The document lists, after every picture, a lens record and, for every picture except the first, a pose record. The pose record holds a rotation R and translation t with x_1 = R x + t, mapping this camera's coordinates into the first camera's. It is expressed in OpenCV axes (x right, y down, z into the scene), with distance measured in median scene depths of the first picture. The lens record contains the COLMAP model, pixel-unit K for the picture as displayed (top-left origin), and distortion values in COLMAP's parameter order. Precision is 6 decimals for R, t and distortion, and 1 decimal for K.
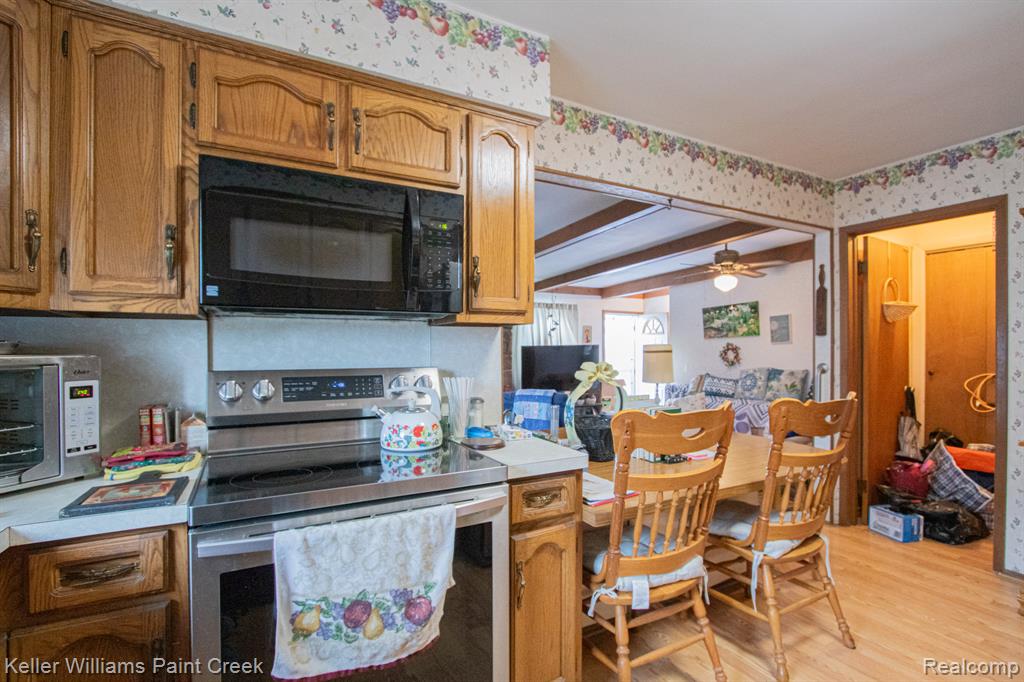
lens RADIAL K [[467.4, 0, 510.5], [0, 467.4, 345.1], [0, 0, 1]] dist [-0.002225, -0.000120]
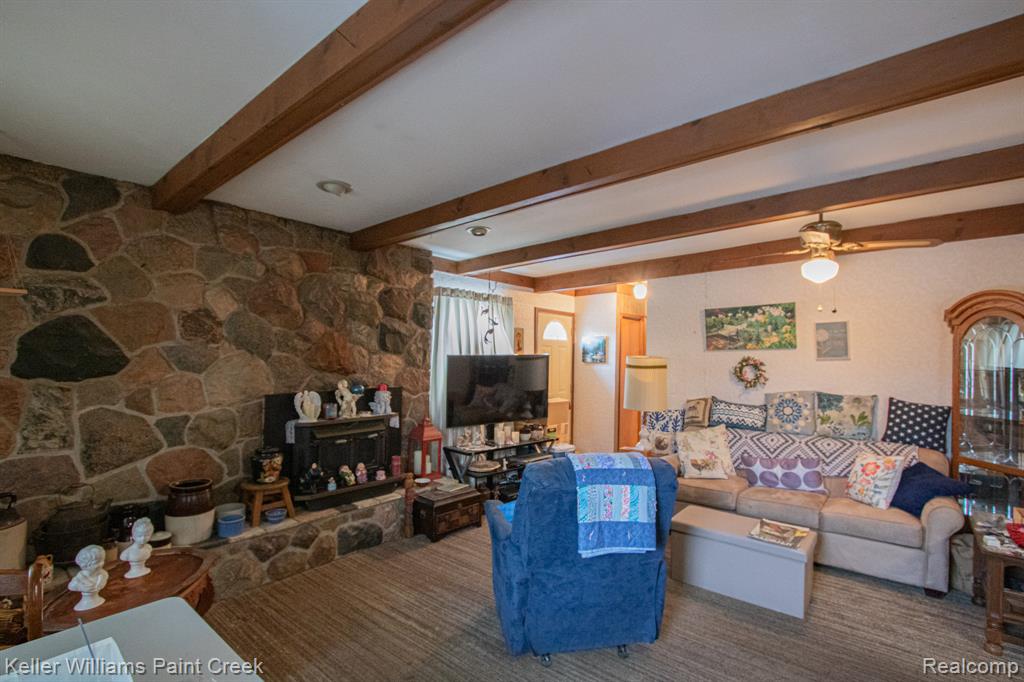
lens RADIAL K [[467.4, 0, 512.1], [0, 467.4, 349.2], [0, 0, 1]] dist [-0.002225, -0.000120]
pose [[0.922857, 0.017727, 0.384734, -0.172386], [-0.017441, 0.999839, -0.004232, -0.007003], [-0.384748, -0.002805, 0.923018, 0.454960]]
